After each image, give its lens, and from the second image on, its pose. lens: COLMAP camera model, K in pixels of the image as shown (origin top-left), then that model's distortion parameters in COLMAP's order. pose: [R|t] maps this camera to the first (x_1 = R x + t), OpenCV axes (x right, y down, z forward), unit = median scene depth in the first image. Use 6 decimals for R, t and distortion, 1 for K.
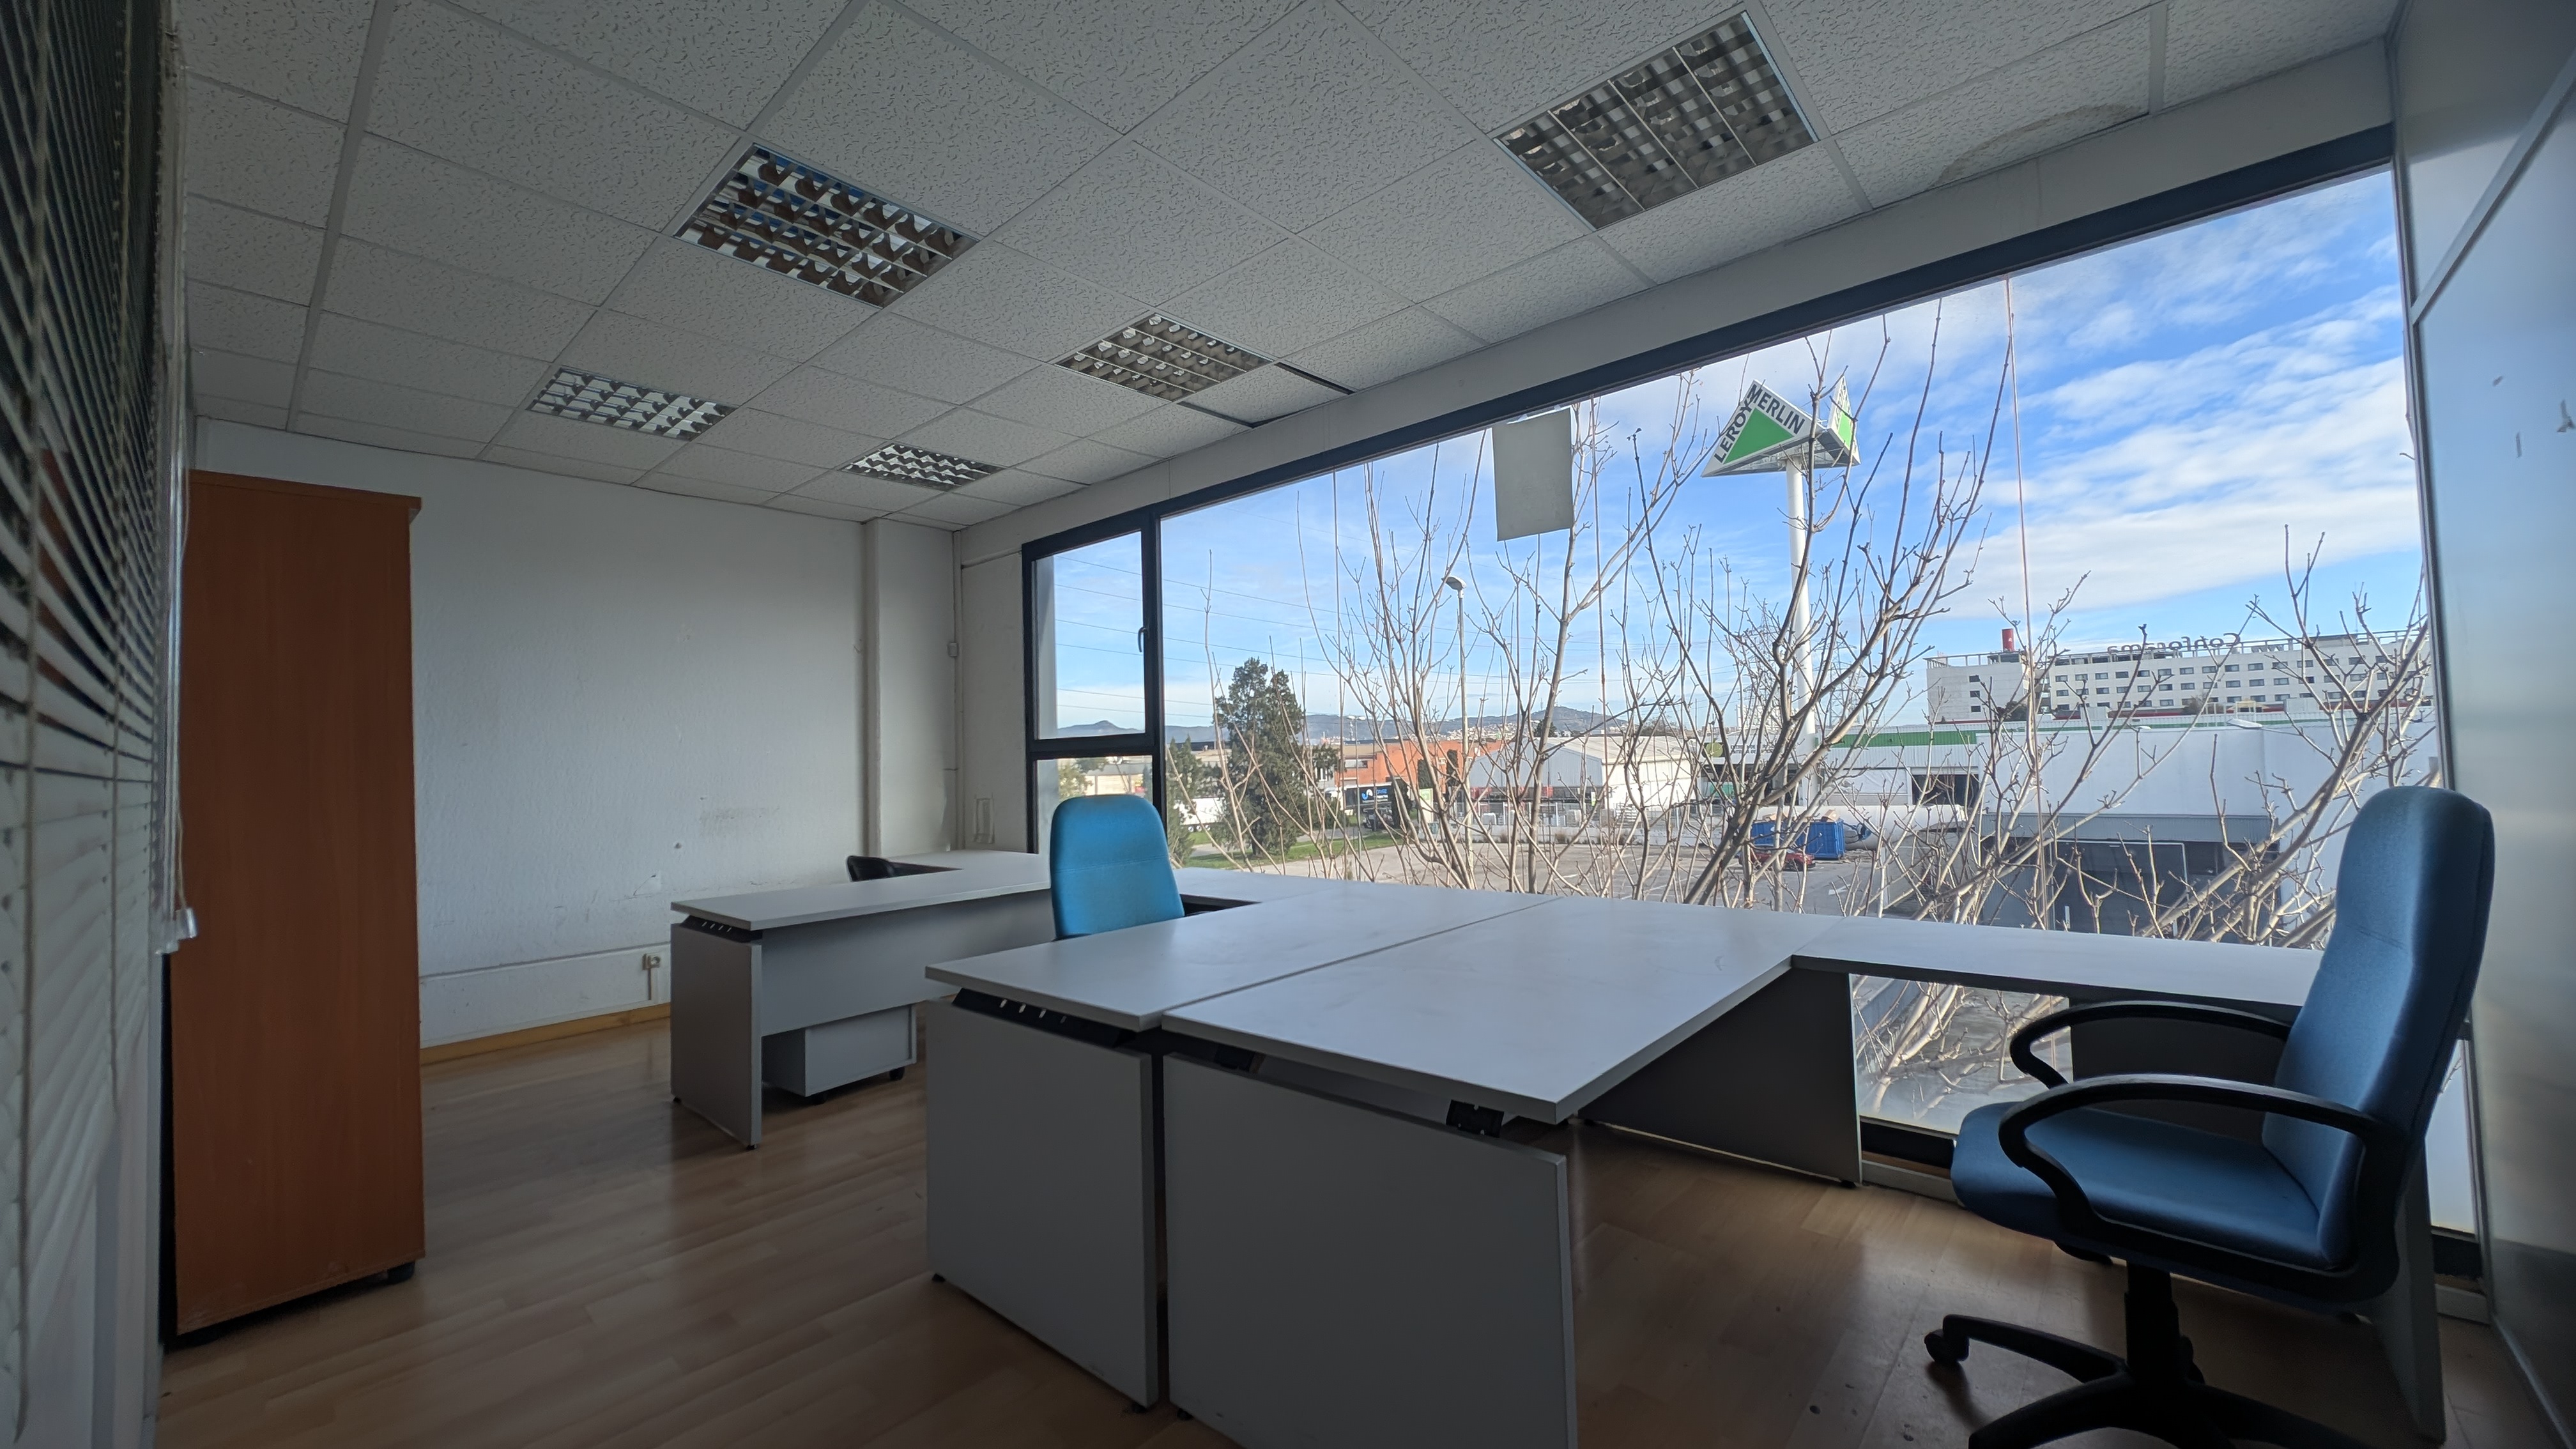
lens RADIAL K [[959.9, 0, 1285.5], [0, 959.9, 720.2], [0, 0, 1]] dist [0.009251, -0.005991]
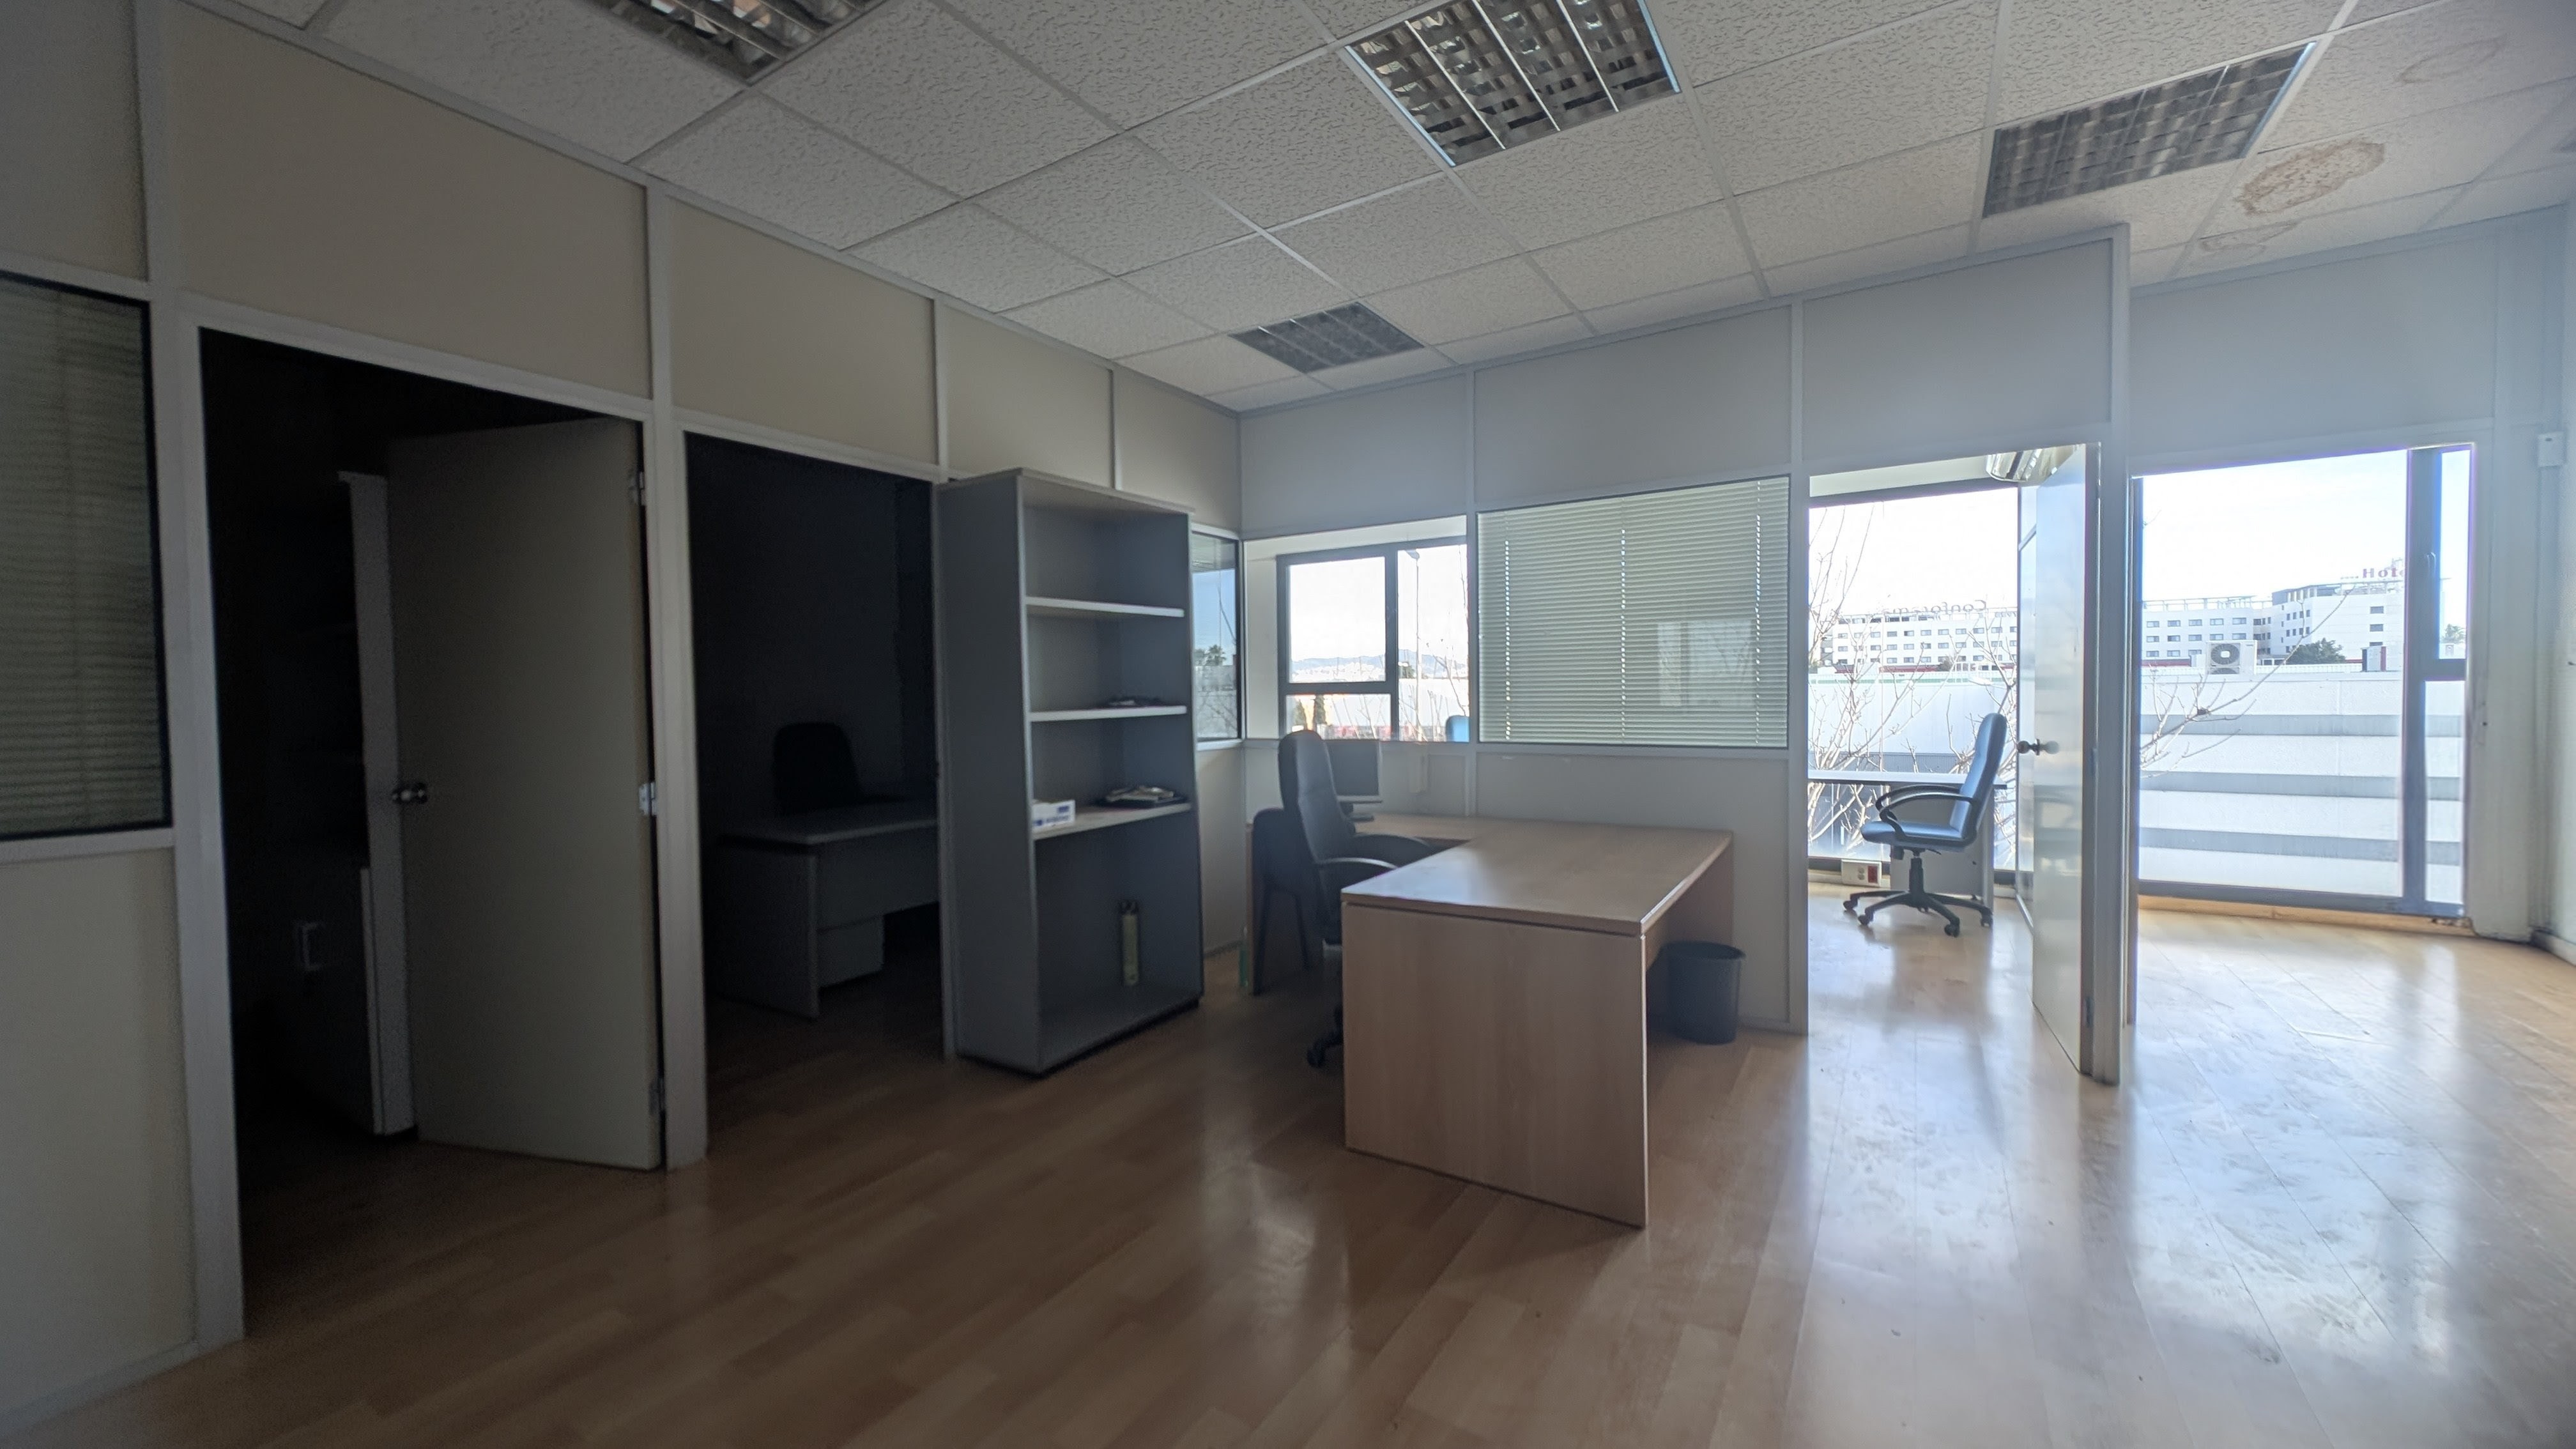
lens RADIAL K [[959.9, 0, 1285.5], [0, 959.9, 720.2], [0, 0, 1]] dist [0.009251, -0.005991]
pose [[0.987713, 0.013722, 0.155676, -0.177444], [-0.023704, 0.997767, 0.062445, -0.005606], [-0.154471, -0.065367, 0.985832, -0.191314]]
